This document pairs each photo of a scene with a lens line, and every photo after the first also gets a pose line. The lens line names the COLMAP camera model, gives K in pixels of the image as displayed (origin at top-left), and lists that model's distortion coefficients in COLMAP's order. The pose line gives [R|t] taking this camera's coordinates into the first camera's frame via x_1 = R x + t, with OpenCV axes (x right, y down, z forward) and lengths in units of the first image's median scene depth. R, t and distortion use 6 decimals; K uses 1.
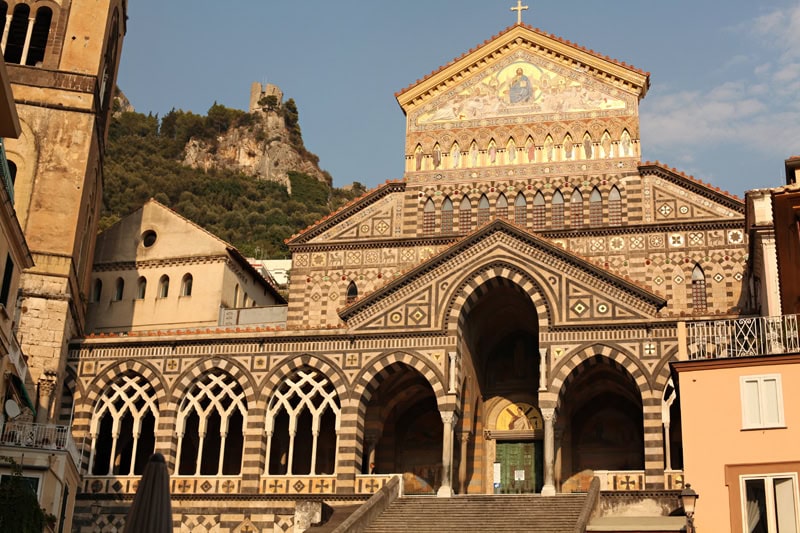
lens RADIAL K [[1141.4, 0, 396.3], [0, 1141.4, 266.0], [0, 0, 1]] dist [-0.111402, 0.000000]
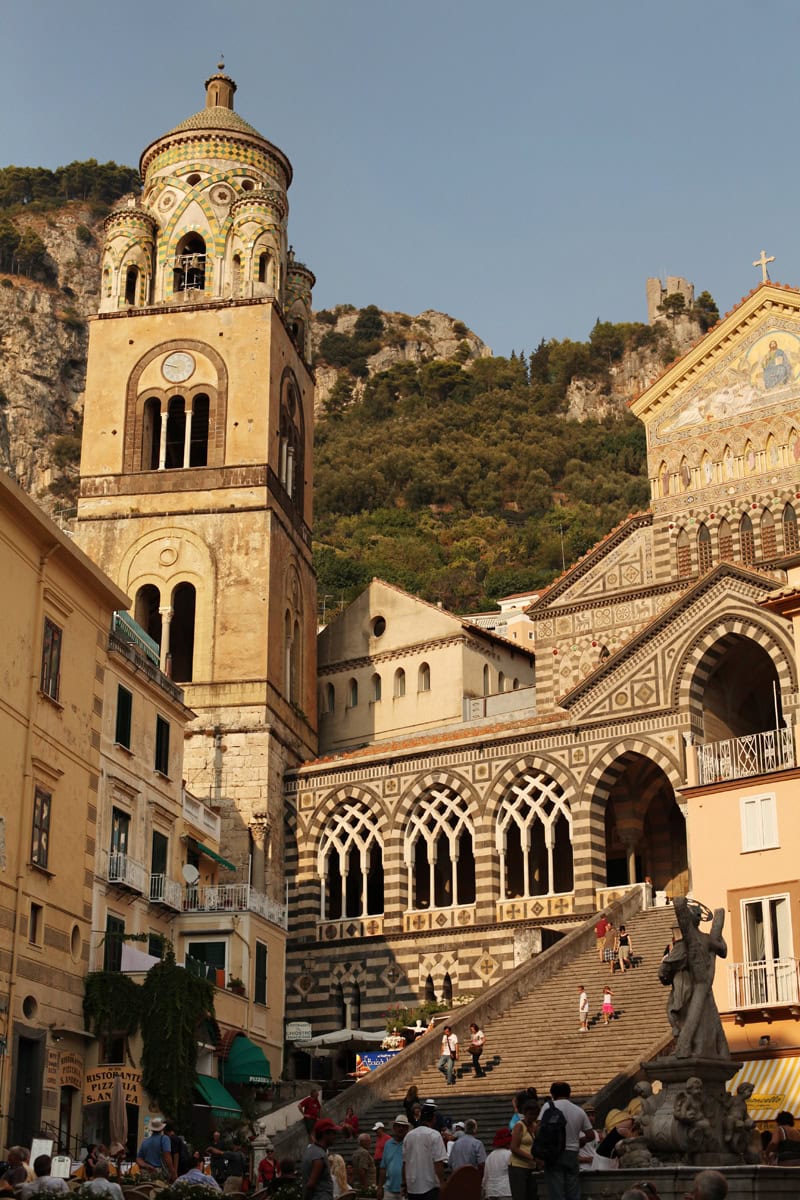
lens RADIAL K [[1712.1, 0, 405.2], [0, 1712.1, 598.7], [0, 0, 1]] dist [-0.111402, 0.000000]
pose [[0.931953, -0.163729, -0.323505, 0.253463], [0.177379, 0.984057, 0.012952, -0.067603], [0.316227, -0.069454, 0.946138, -0.227515]]
